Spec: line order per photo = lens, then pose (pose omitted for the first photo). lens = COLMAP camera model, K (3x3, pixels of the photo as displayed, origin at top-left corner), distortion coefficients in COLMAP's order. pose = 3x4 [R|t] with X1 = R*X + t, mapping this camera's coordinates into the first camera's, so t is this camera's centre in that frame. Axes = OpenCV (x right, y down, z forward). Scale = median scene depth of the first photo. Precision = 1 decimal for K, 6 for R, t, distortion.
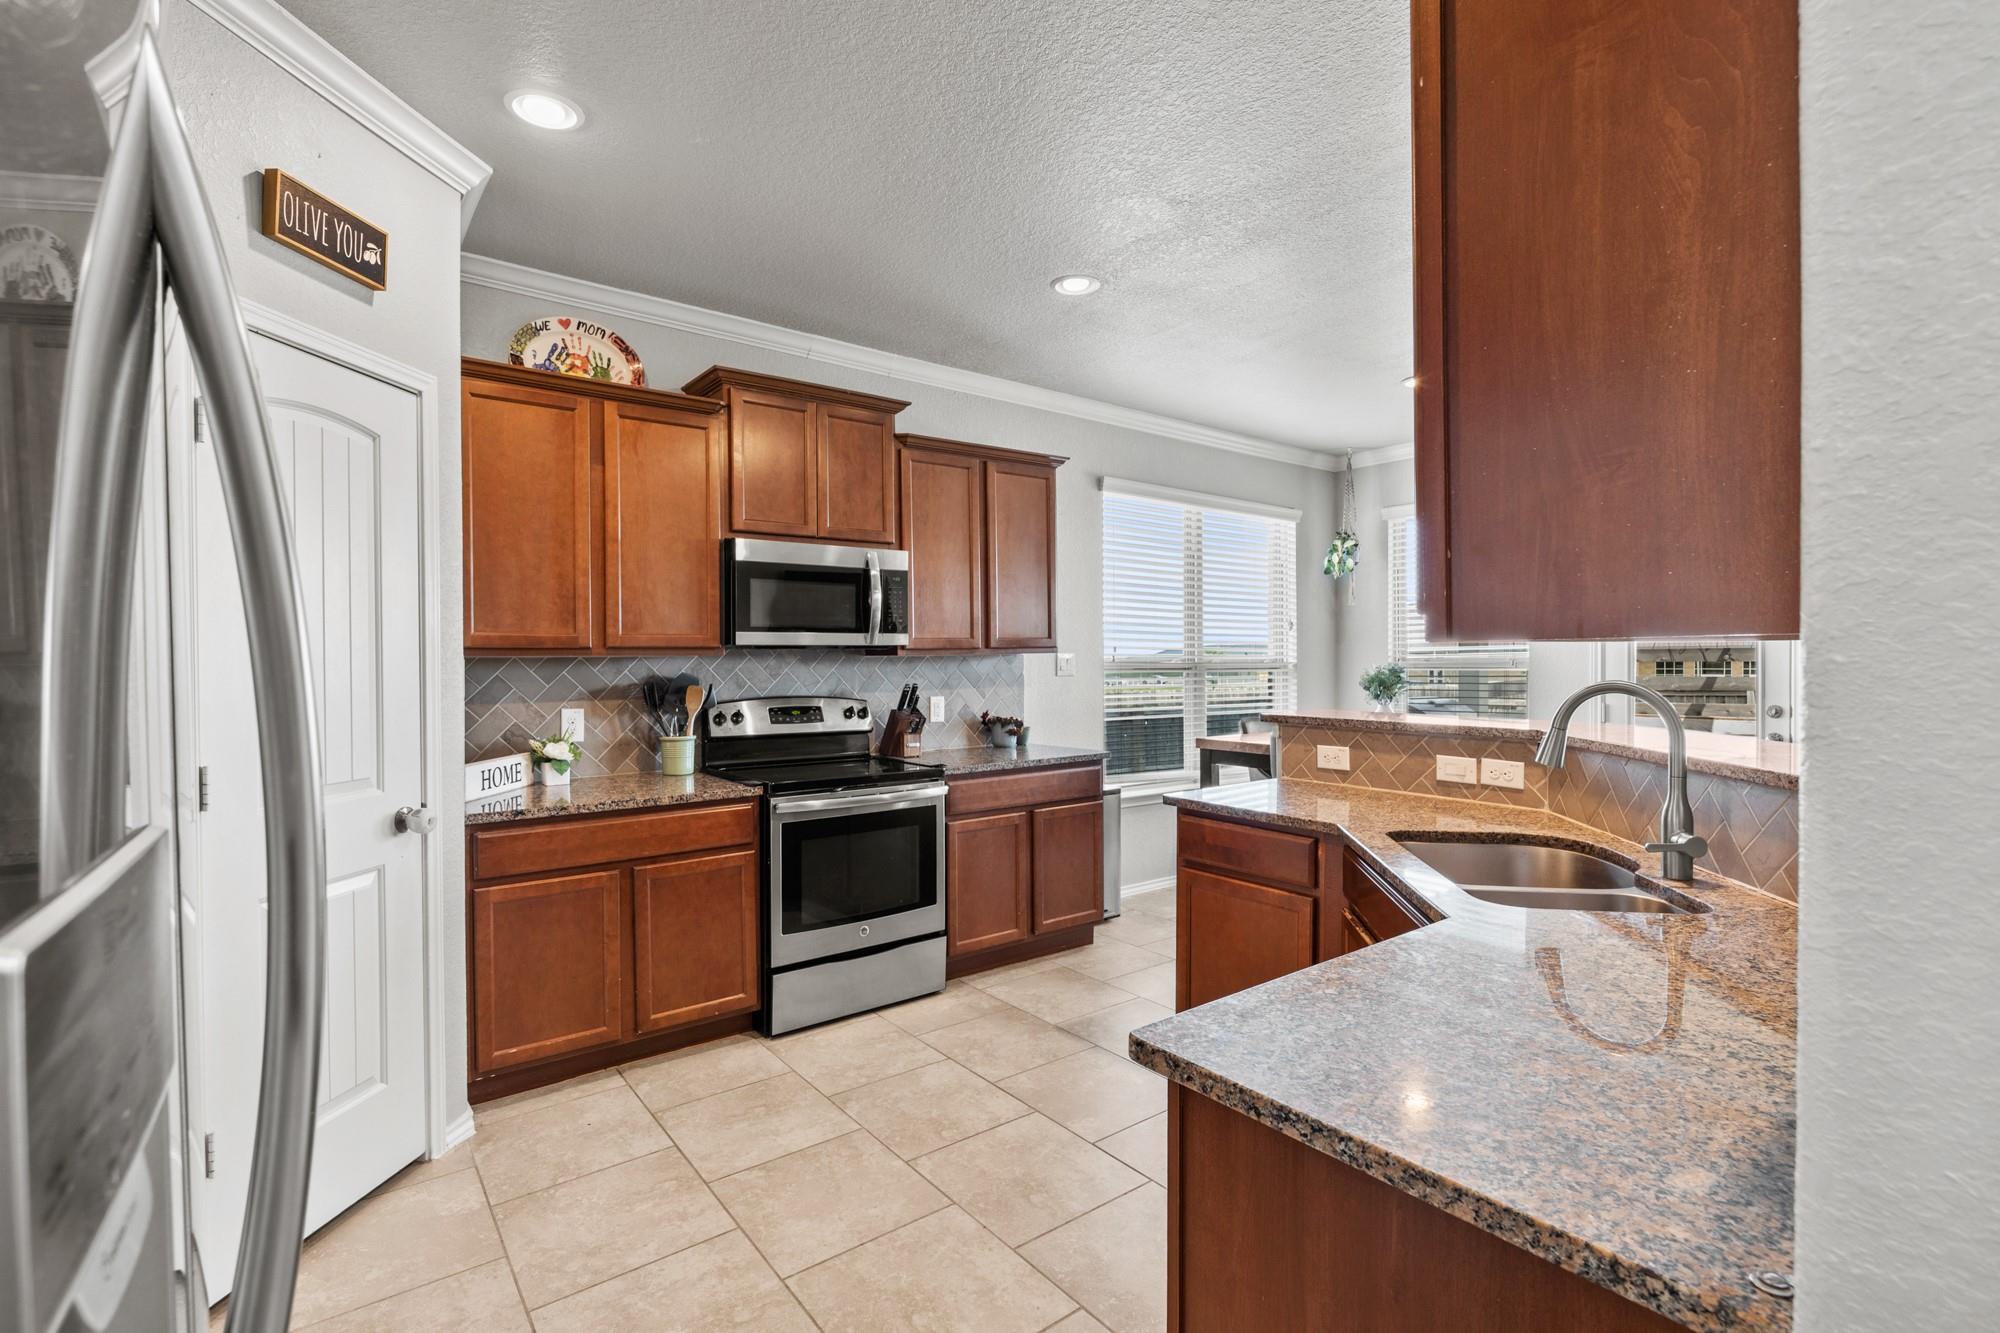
lens RADIAL K [[937.2, 0, 1000.0], [0, 937.2, 666.5], [0, 0, 1]] dist [0.015425, 0.000070]
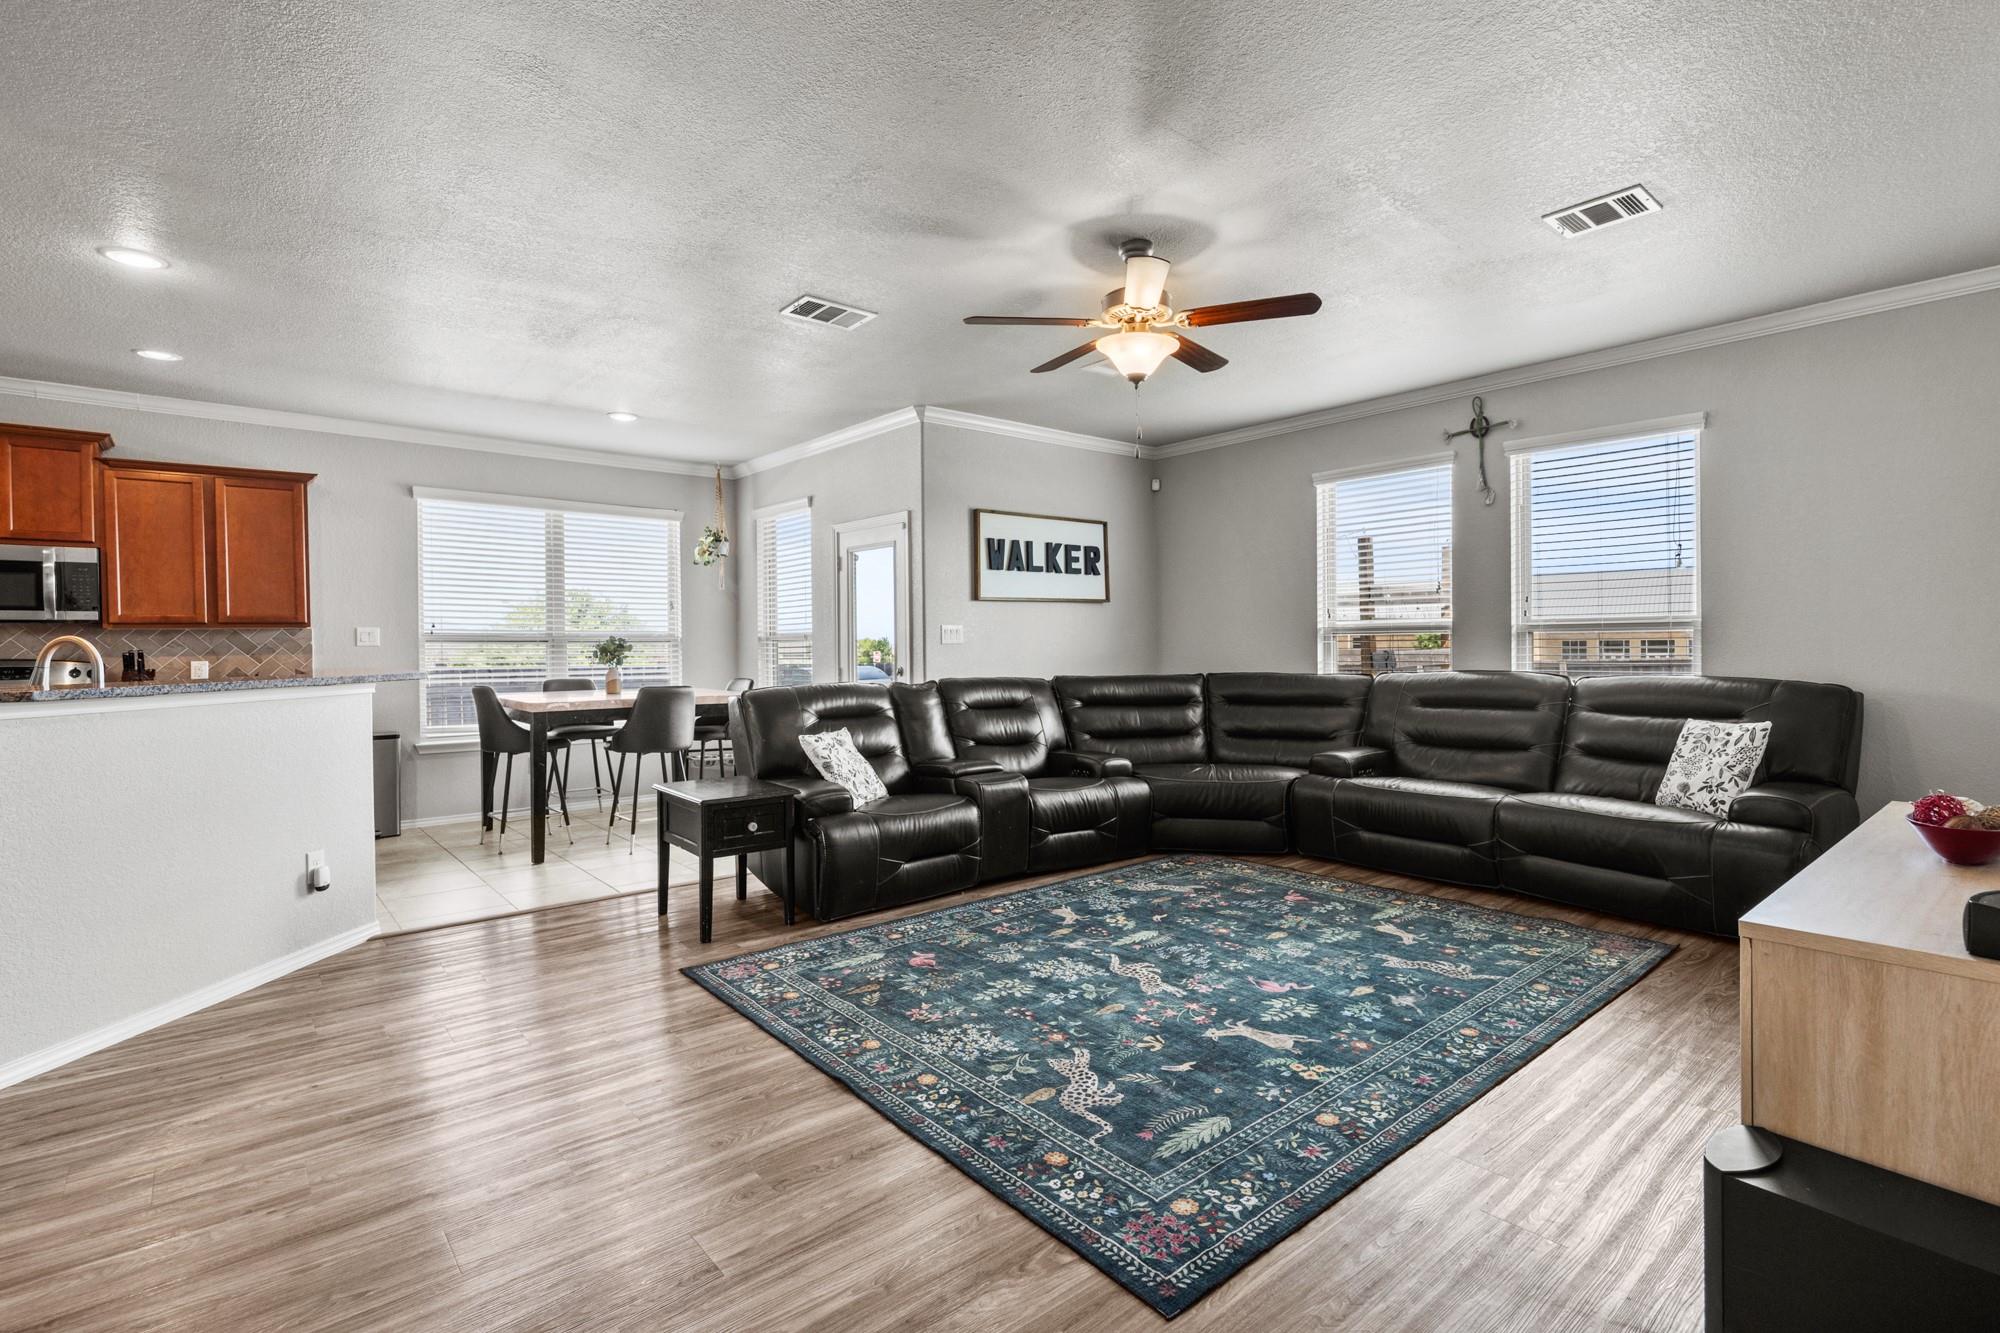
lens RADIAL K [[904.9, 0, 1000.2], [0, 904.9, 640.4], [0, 0, 1]] dist [0.001179, 0.000148]
pose [[0.998695, -0.003442, 0.050964, 1.094822], [0.003849, 0.999961, -0.007895, 0.020096], [-0.050935, 0.008081, 0.998669, -0.321703]]
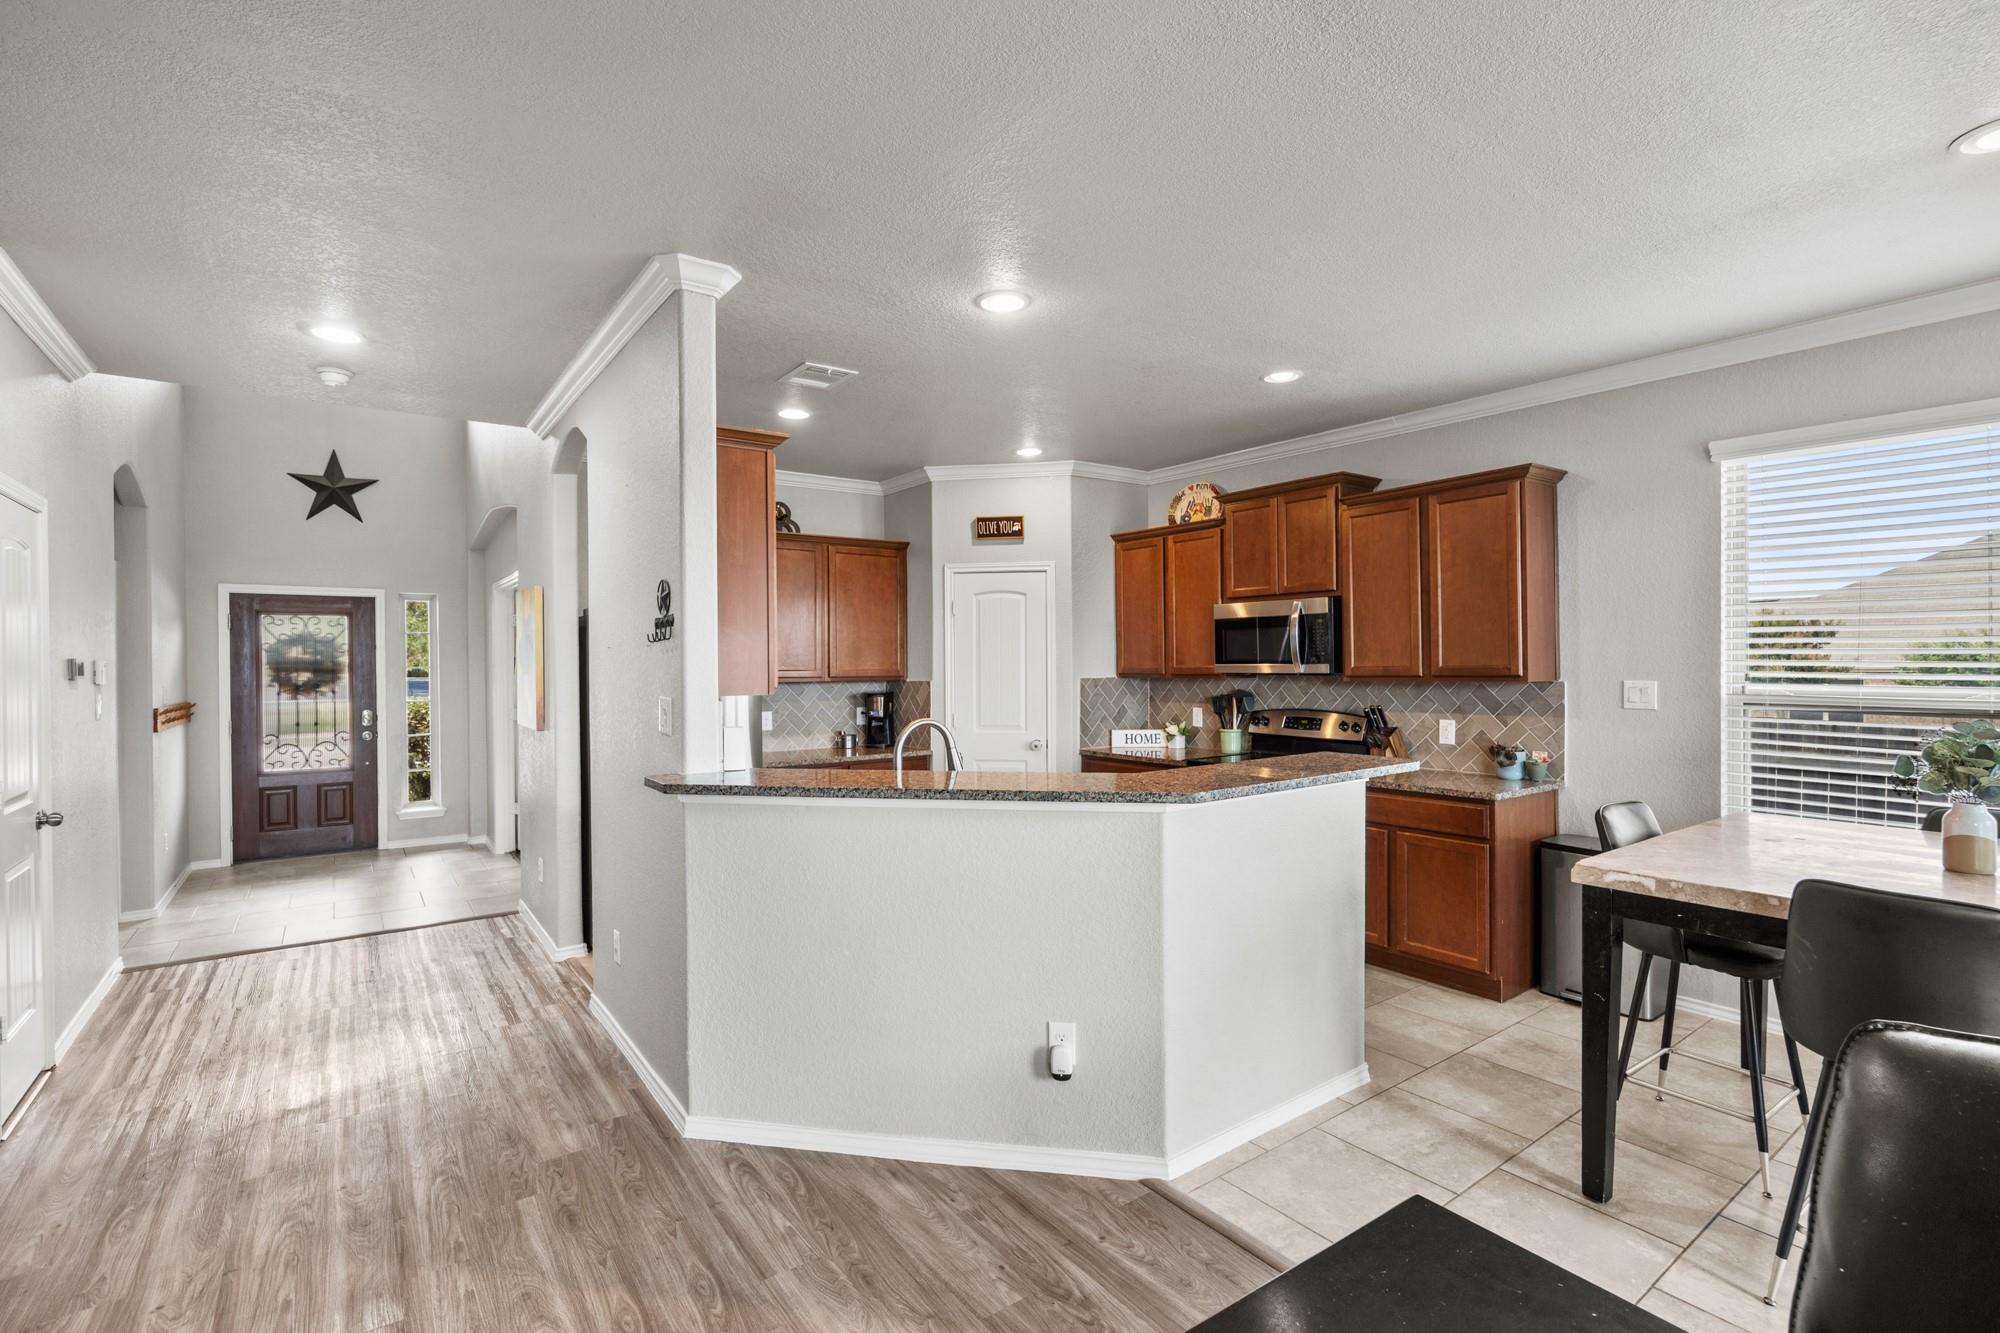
lens RADIAL K [[937.2, 0, 1000.0], [0, 937.2, 666.5], [0, 0, 1]] dist [0.015425, 0.000070]
pose [[-0.028005, 0.013508, -0.999516, 1.144958], [0.003727, 0.999903, 0.013409, -0.049892], [0.999601, -0.003349, -0.028053, 0.608078]]
